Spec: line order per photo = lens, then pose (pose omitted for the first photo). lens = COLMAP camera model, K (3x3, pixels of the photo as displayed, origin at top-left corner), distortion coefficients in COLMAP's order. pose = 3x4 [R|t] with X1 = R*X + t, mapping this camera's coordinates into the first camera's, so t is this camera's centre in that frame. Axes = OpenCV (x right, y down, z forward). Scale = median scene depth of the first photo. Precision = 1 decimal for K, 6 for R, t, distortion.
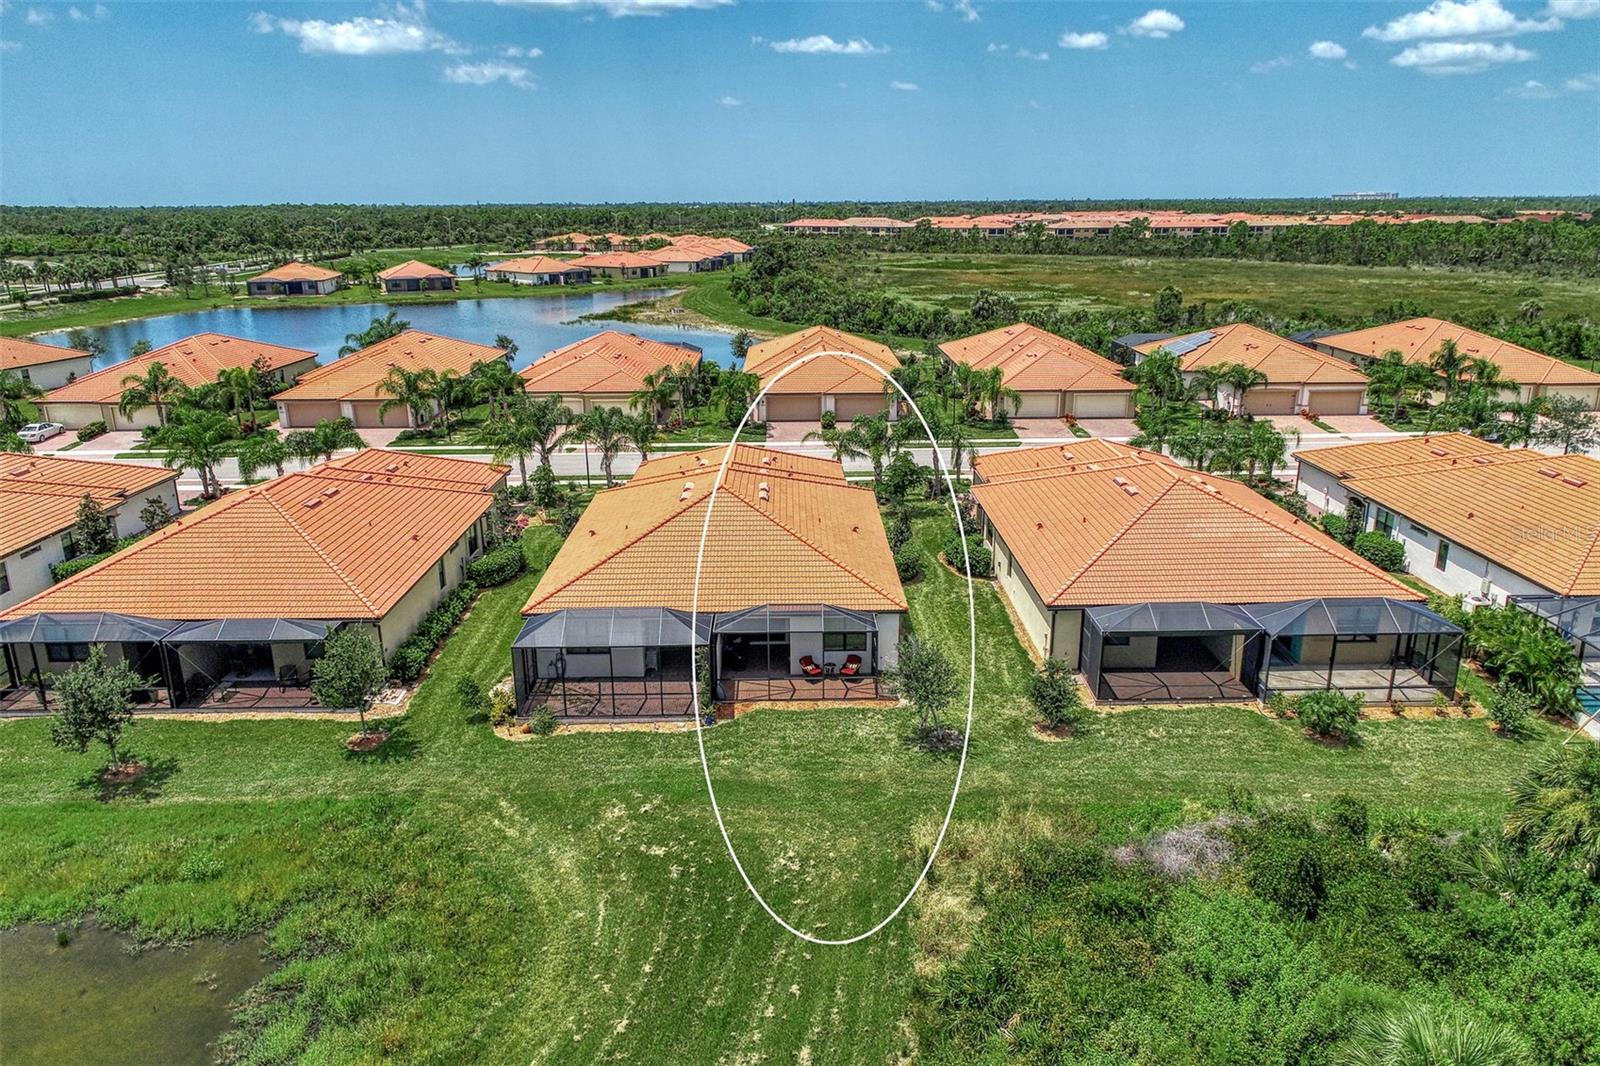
lens RADIAL K [[1110.8, 0, 800.8], [0, 1110.8, 538.7], [0, 0, 1]] dist [-0.006721, -0.006064]
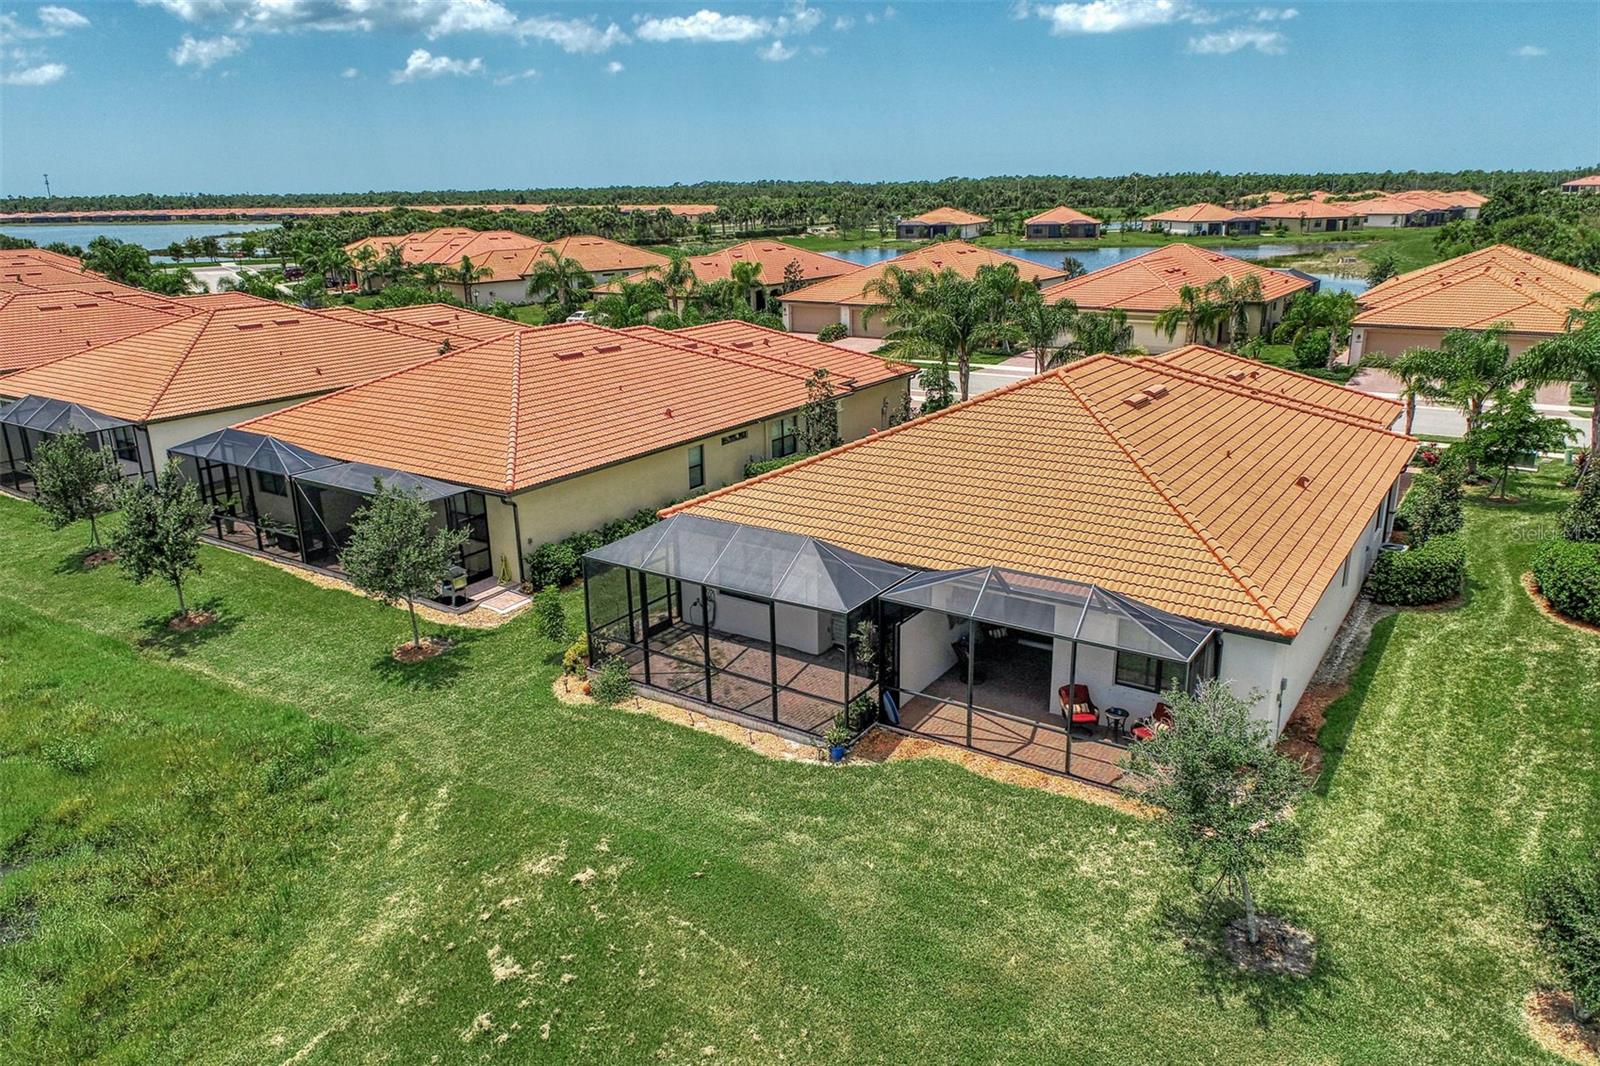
lens RADIAL K [[1110.8, 0, 804.2], [0, 1110.8, 521.6], [0, 0, 1]] dist [-0.006721, -0.006064]
pose [[0.813447, 0.153408, -0.561043, 0.093432], [-0.156542, 0.986742, 0.042842, 0.014645], [0.560177, 0.052977, 0.826677, 0.257419]]
